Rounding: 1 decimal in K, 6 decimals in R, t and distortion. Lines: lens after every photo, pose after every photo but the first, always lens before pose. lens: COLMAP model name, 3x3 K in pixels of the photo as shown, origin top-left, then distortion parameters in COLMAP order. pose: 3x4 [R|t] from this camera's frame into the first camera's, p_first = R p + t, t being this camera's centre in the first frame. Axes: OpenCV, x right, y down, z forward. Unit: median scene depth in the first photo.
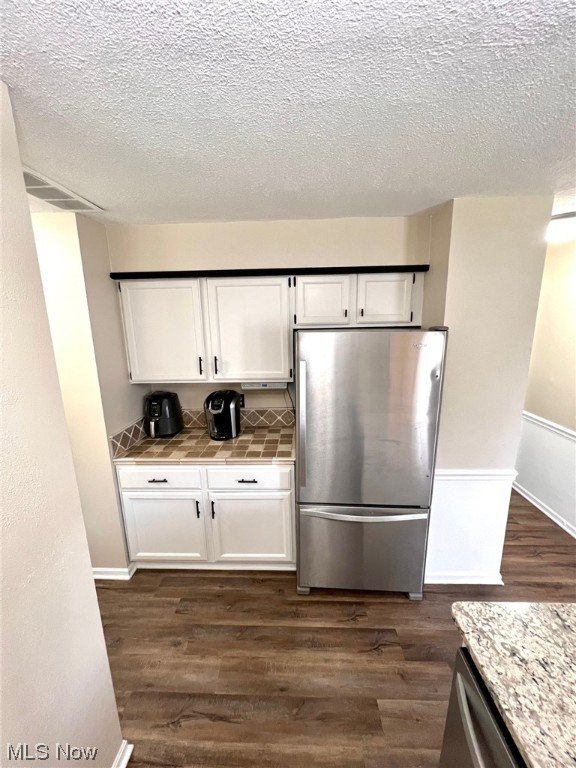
lens RADIAL K [[305.9, 0, 290.0], [0, 305.9, 381.7], [0, 0, 1]] dist [-0.001460, -0.000136]
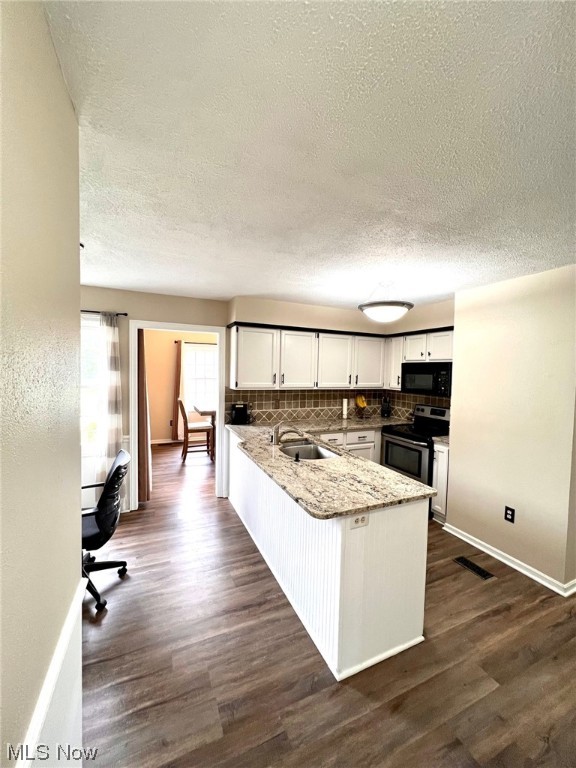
lens RADIAL K [[305.9, 0, 288.7], [0, 305.9, 382.8], [0, 0, 1]] dist [-0.001460, -0.000136]
pose [[-0.895644, 0.018162, -0.444401, 1.411273], [-0.097062, 0.967103, 0.235141, -0.175210], [0.434052, 0.253737, -0.864417, 1.333787]]
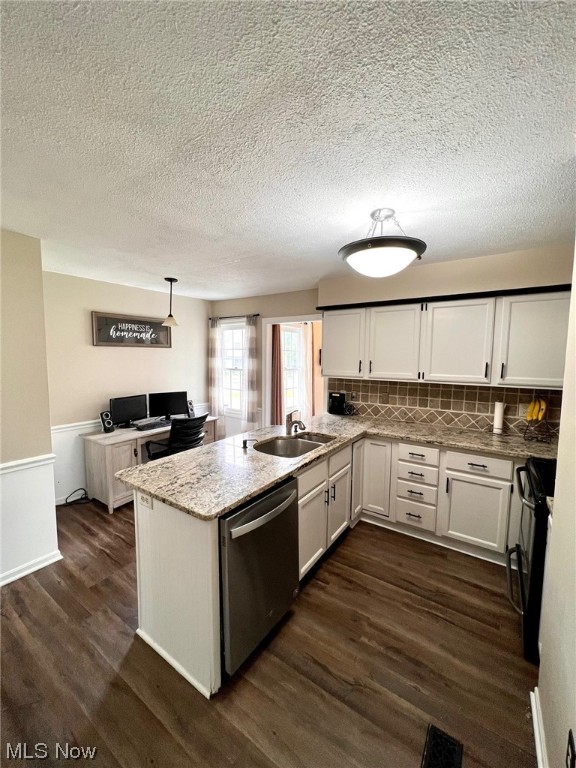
lens RADIAL K [[305.9, 0, 291.3], [0, 305.9, 384.5], [0, 0, 1]] dist [-0.001460, -0.000136]
pose [[-0.847846, -0.038967, 0.528809, -0.315688], [0.115912, 0.959555, 0.256550, -0.091734], [-0.517418, 0.278810, -0.809039, 1.129755]]
